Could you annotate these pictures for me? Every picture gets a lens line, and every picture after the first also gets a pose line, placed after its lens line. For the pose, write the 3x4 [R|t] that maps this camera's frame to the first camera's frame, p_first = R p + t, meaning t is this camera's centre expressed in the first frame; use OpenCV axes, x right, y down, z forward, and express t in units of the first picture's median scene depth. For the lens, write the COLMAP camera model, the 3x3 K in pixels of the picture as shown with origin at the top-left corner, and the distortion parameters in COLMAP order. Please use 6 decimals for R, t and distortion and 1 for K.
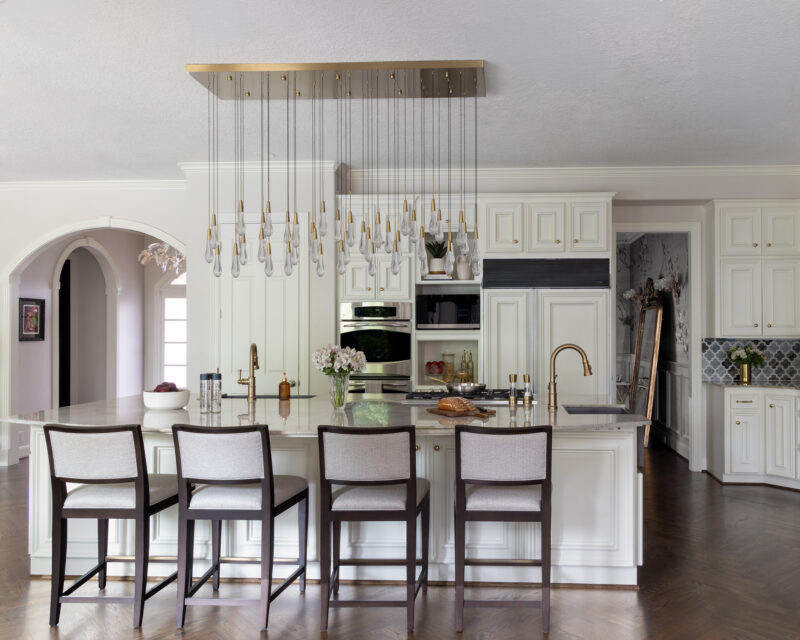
lens RADIAL K [[691.7, 0, 433.1], [0, 691.7, 321.1], [0, 0, 1]] dist [-0.006315, -0.004691]
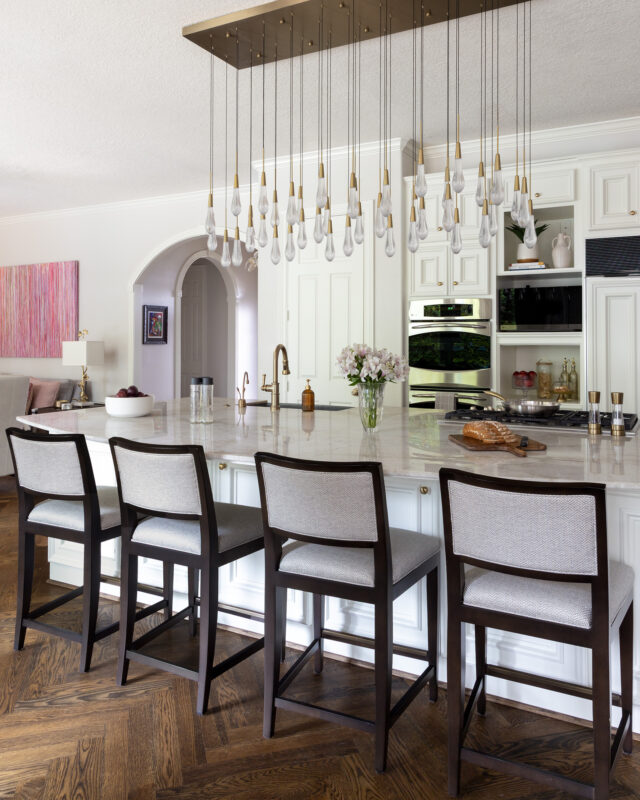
lens RADIAL K [[632.1, 0, 320.7], [0, 632.1, 329.4], [0, 0, 1]] dist [0.001618, 0.001036]
pose [[0.908478, -0.003331, -0.417919, 0.098283], [0.000707, 0.999979, -0.006433, 0.014762], [0.417931, 0.005548, 0.908462, 0.239112]]
